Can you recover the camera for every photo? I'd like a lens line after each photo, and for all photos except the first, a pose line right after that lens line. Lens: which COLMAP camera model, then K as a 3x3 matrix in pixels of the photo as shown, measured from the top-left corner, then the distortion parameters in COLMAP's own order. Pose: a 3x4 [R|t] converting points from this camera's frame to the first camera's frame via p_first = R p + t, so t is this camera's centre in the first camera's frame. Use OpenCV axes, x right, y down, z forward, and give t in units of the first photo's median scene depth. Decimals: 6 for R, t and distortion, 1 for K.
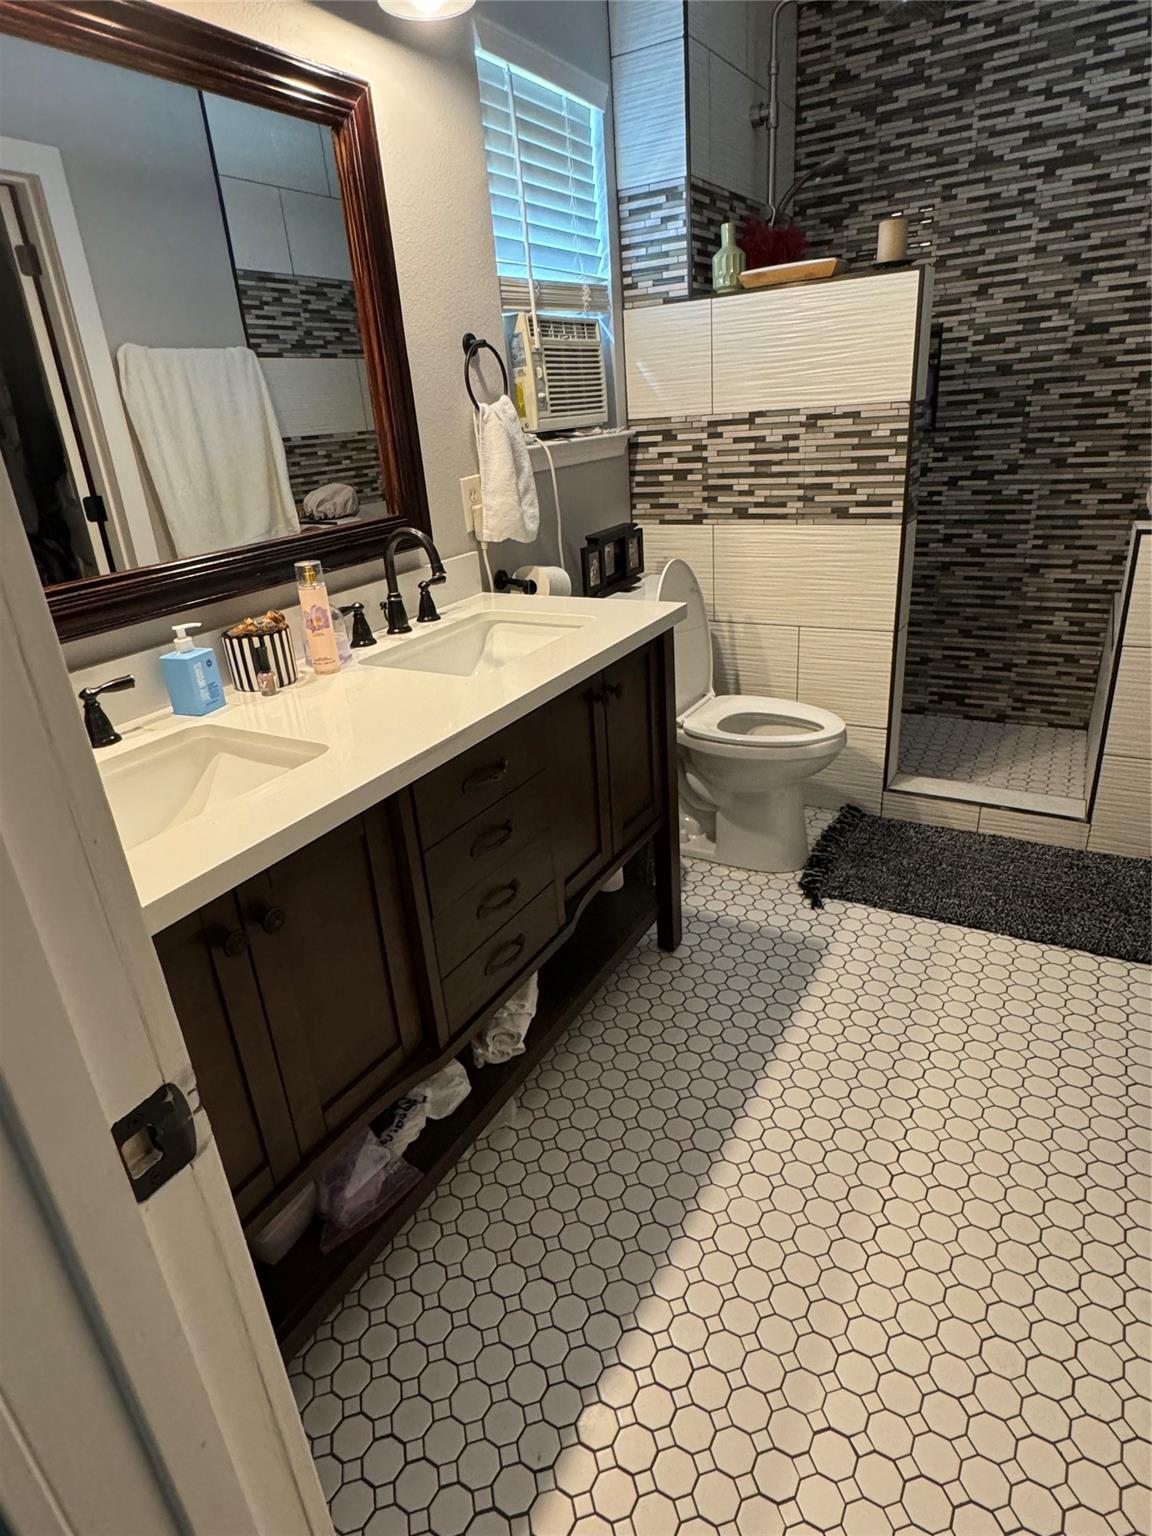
lens RADIAL K [[868.3, 0, 576.0], [0, 868.3, 768.0], [0, 0, 1]] dist [0.000179, 0.000668]
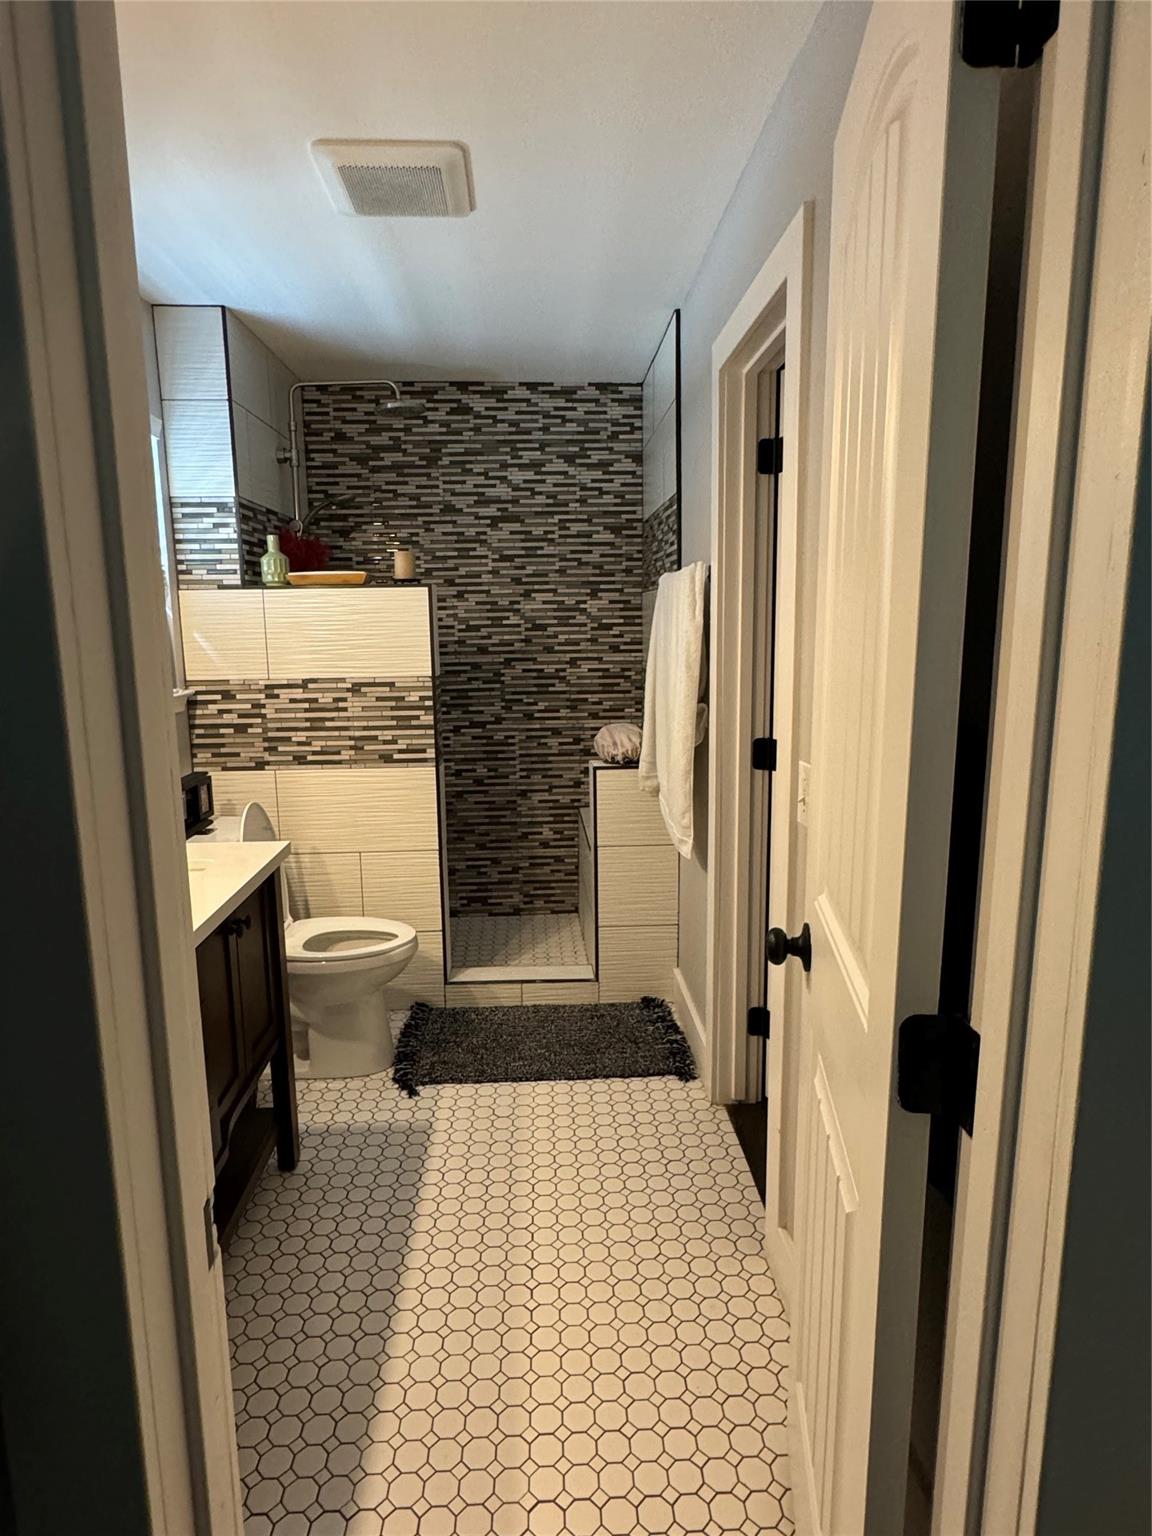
lens RADIAL K [[868.3, 0, 576.0], [0, 868.3, 768.0], [0, 0, 1]] dist [0.000179, 0.000668]
pose [[0.838135, -0.031253, 0.544566, -0.131329], [0.166987, 0.965124, -0.201619, 0.010469], [-0.519273, 0.259919, 0.814124, -0.126426]]
